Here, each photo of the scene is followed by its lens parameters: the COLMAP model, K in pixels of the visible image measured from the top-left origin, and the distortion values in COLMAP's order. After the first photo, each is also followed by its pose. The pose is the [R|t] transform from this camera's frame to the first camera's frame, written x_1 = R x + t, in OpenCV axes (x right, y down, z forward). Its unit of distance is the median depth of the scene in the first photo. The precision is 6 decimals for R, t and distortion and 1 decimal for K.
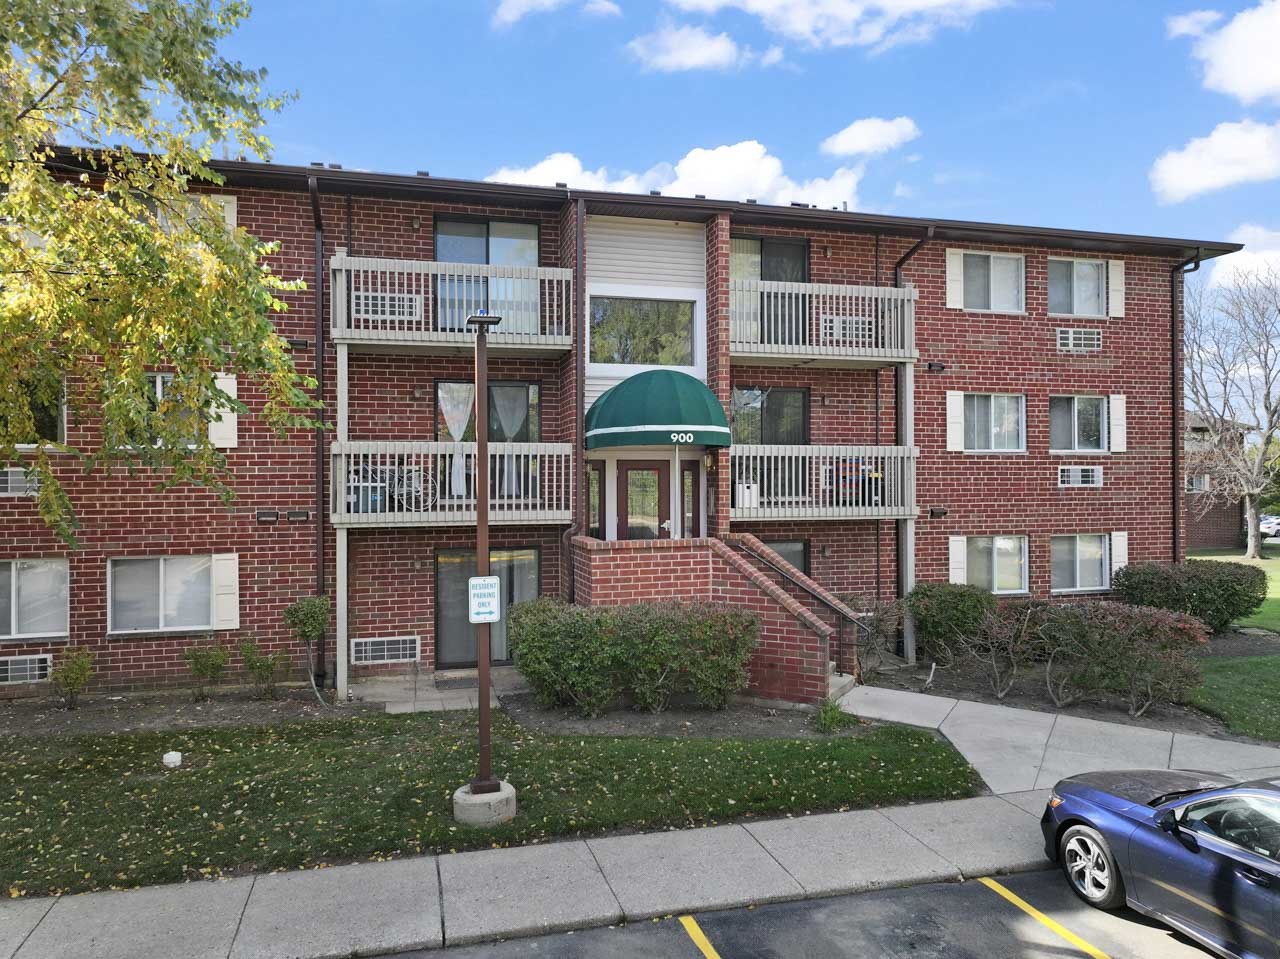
lens RADIAL K [[886.8, 0, 640.0], [0, 886.8, 479.5], [0, 0, 1]] dist [0.003082, 0.000368]
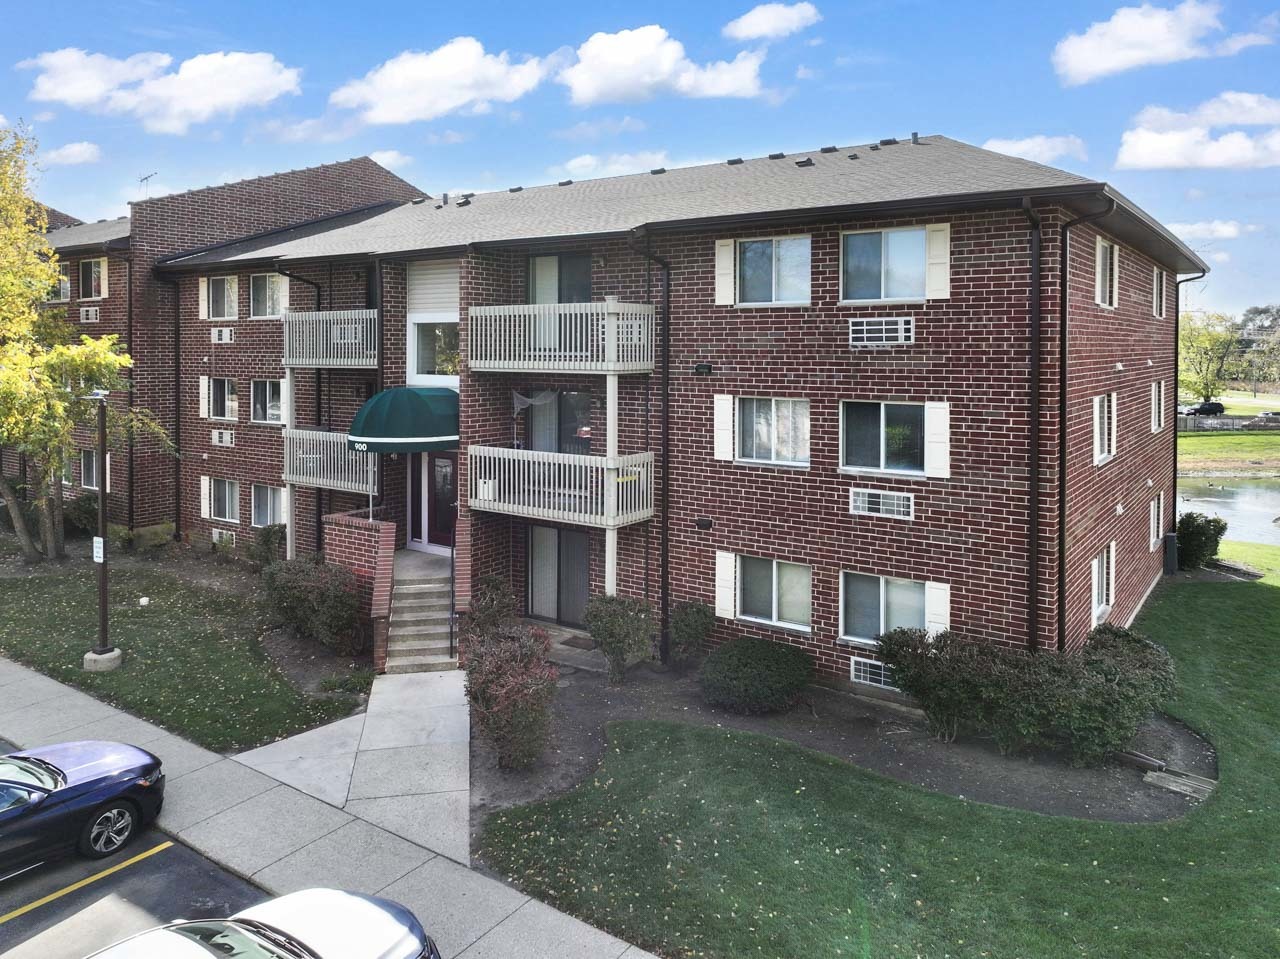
lens RADIAL K [[946.6, 0, 640.6], [0, 946.6, 360.5], [0, 0, 1]] dist [0.005613, 0.001774]
pose [[0.636448, 0.018643, -0.771094, 1.093598], [-0.001820, 0.999741, 0.022670, -0.162857], [0.771318, -0.013025, 0.636317, 0.319587]]
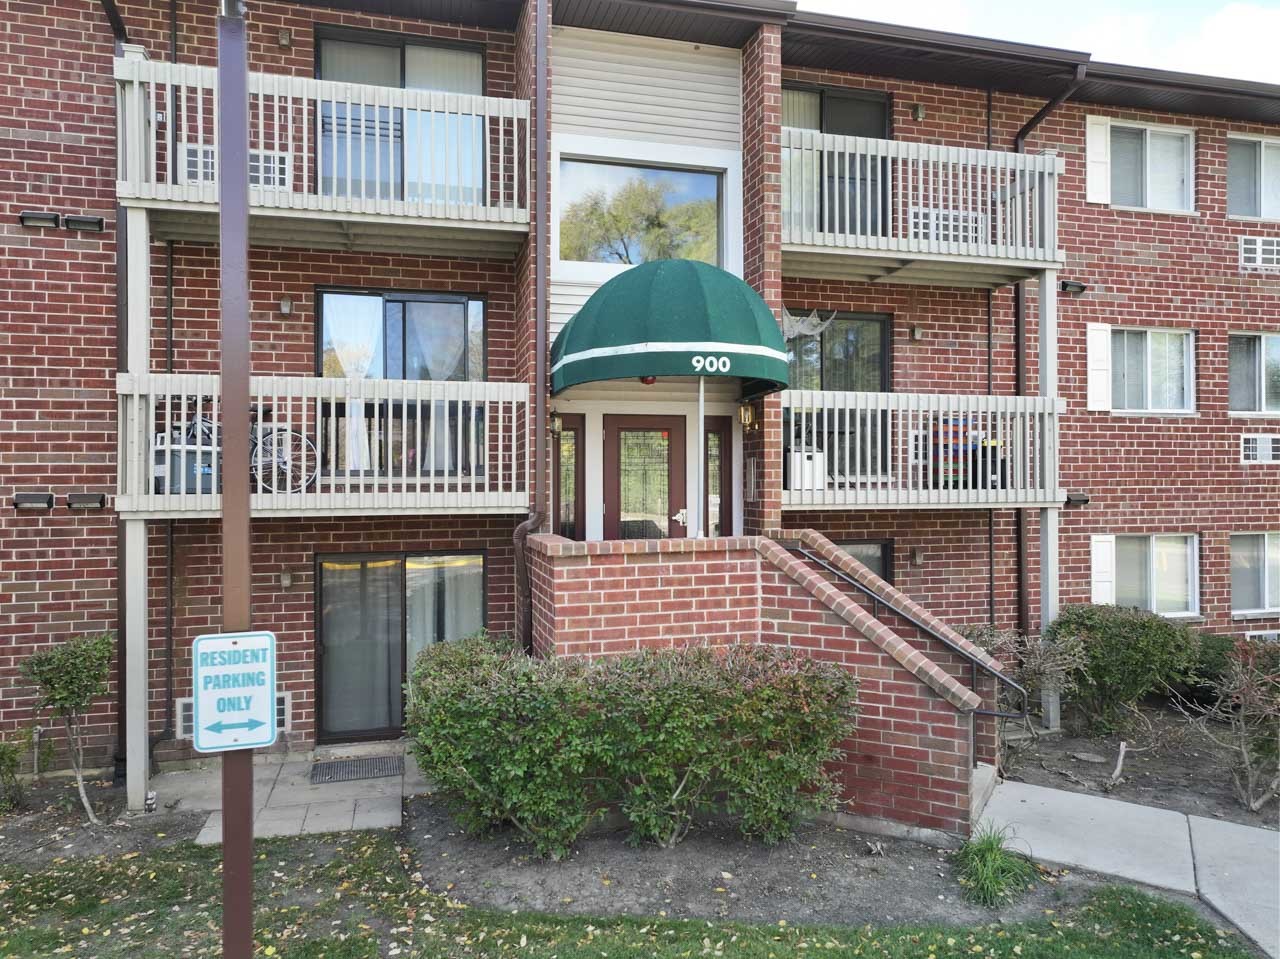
lens RADIAL K [[901.9, 0, 640.0], [0, 901.9, 479.5], [0, 0, 1]] dist [-0.028129, 0.045902]
pose [[0.999995, -0.000291, -0.003292, 0.002080], [0.000290, 1.000000, -0.000239, 0.022038], [0.003292, 0.000238, 0.999995, 0.313919]]
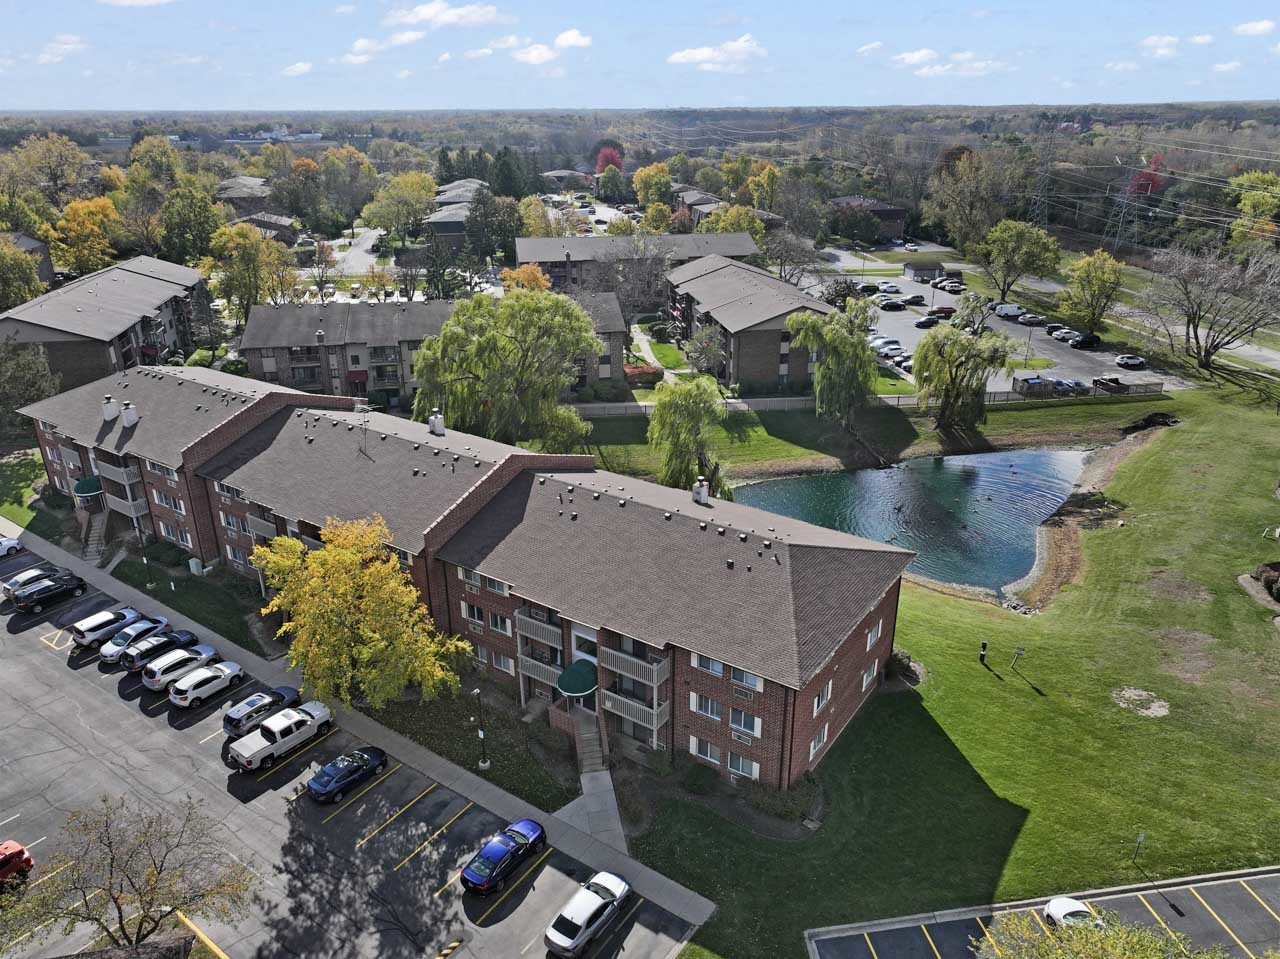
lens RADIAL K [[886.8, 0, 640.0], [0, 886.8, 479.5], [0, 0, 1]] dist [0.003082, 0.000368]
pose [[0.646137, 0.289259, -0.706283, 2.045293], [0.005639, 0.923563, 0.383405, -1.802275], [0.763200, -0.251716, 0.595117, -0.594436]]
